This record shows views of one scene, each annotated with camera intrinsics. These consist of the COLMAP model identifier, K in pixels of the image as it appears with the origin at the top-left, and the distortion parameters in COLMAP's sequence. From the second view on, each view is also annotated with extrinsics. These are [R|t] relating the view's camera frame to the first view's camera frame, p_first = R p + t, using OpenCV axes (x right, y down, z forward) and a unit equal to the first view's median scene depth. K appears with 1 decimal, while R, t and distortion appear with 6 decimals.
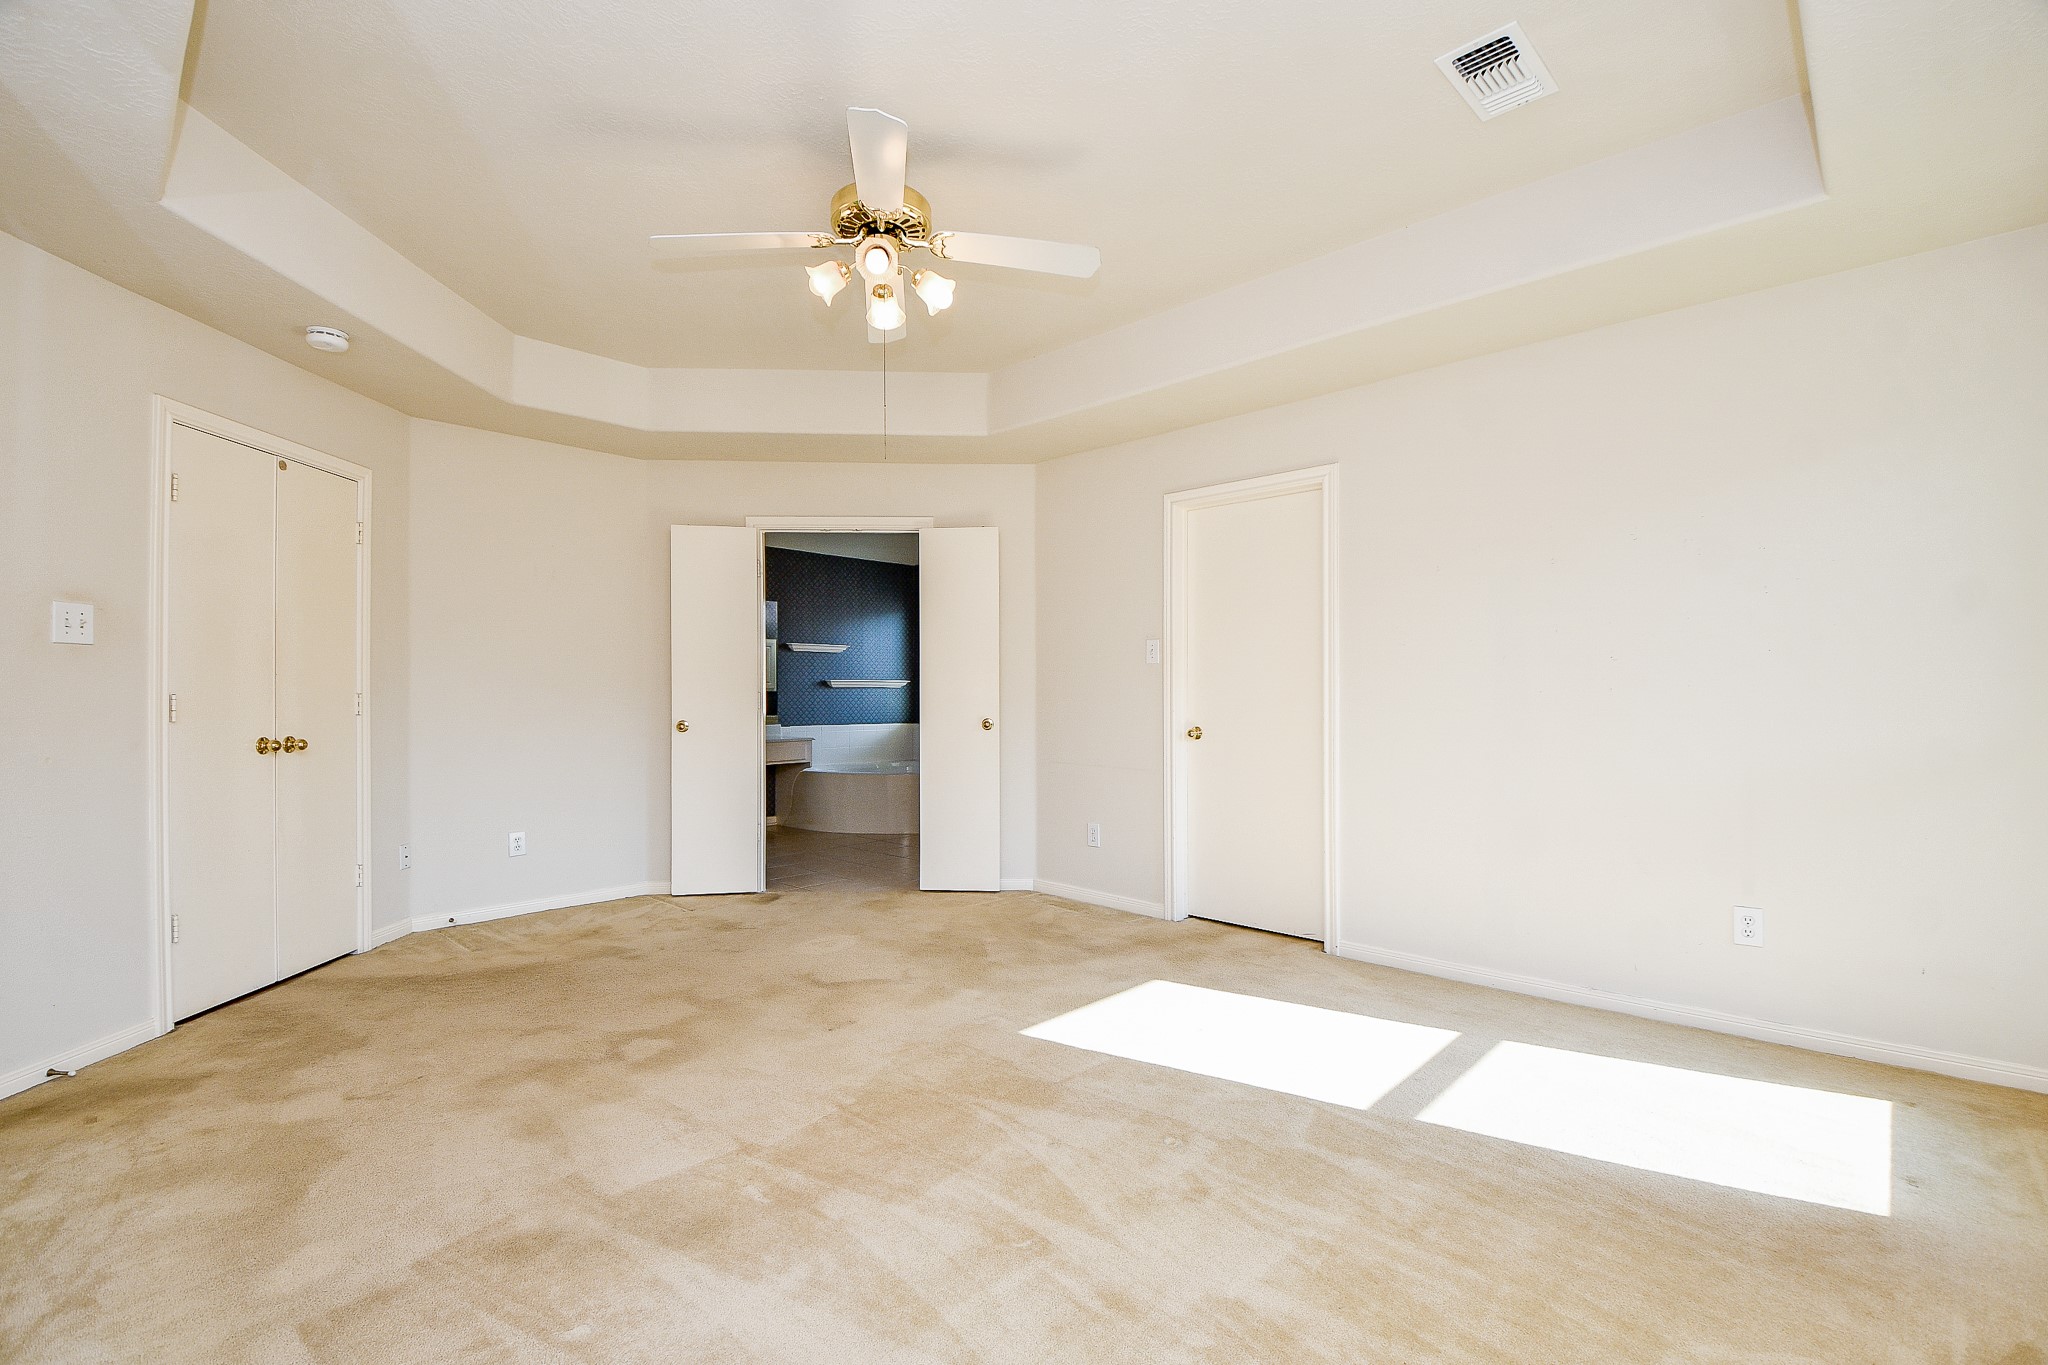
lens RADIAL K [[902.0, 0, 1028.0], [0, 902.0, 694.6], [0, 0, 1]] dist [-0.011239, -0.004833]
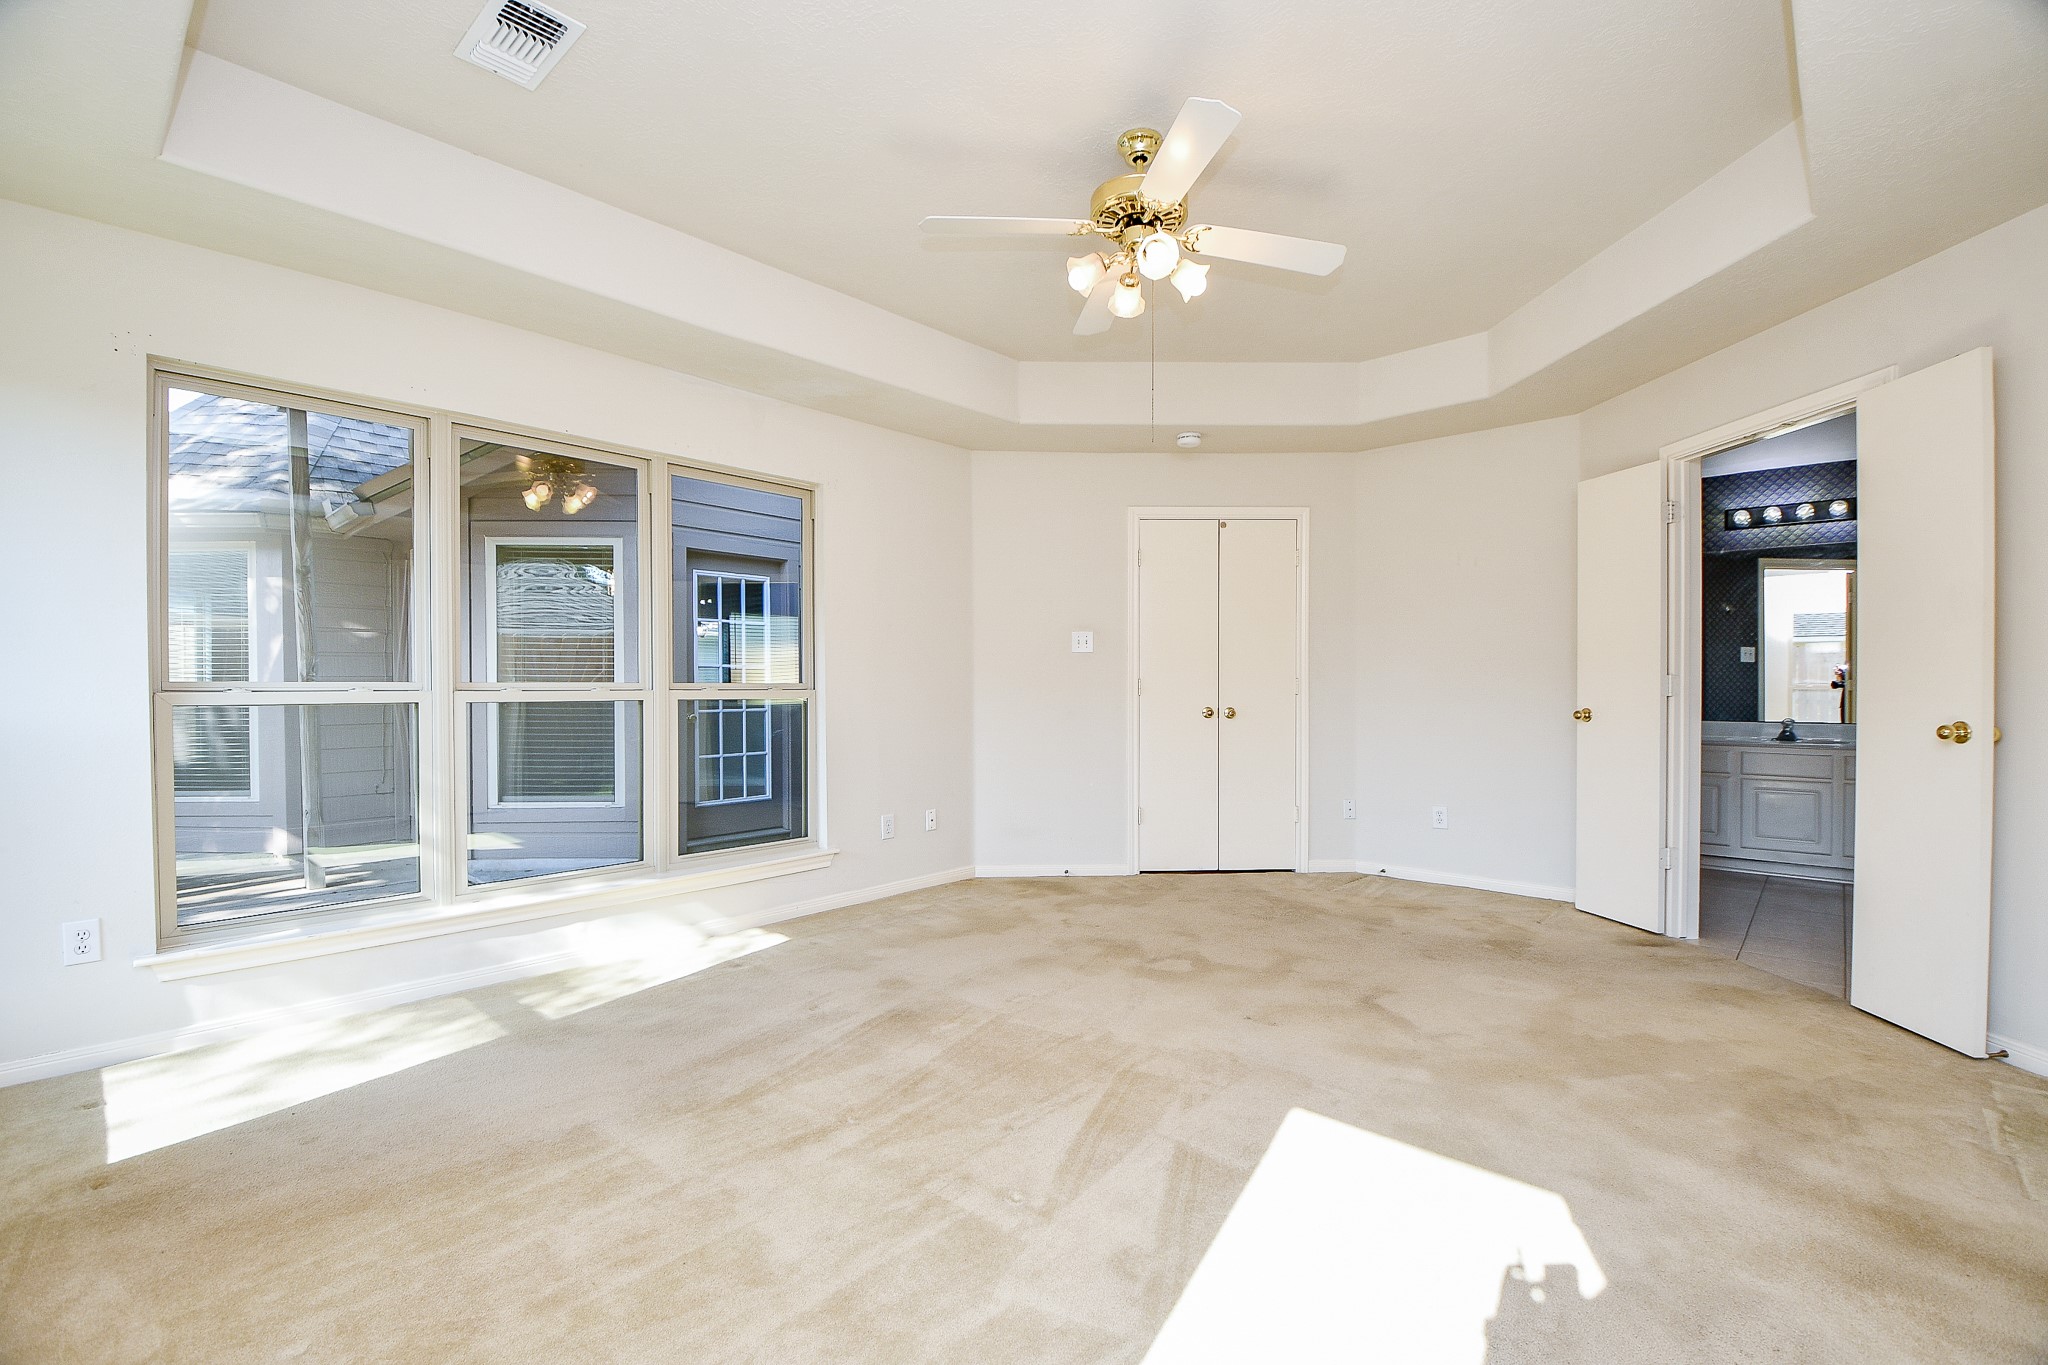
lens RADIAL K [[902.0, 0, 1026.0], [0, 902.0, 686.6], [0, 0, 1]] dist [-0.011239, -0.004833]
pose [[0.007398, 0.005156, -0.999959, 0.674674], [0.001825, 0.999985, 0.005170, 0.004326], [0.999971, -0.001863, 0.007389, 0.666469]]
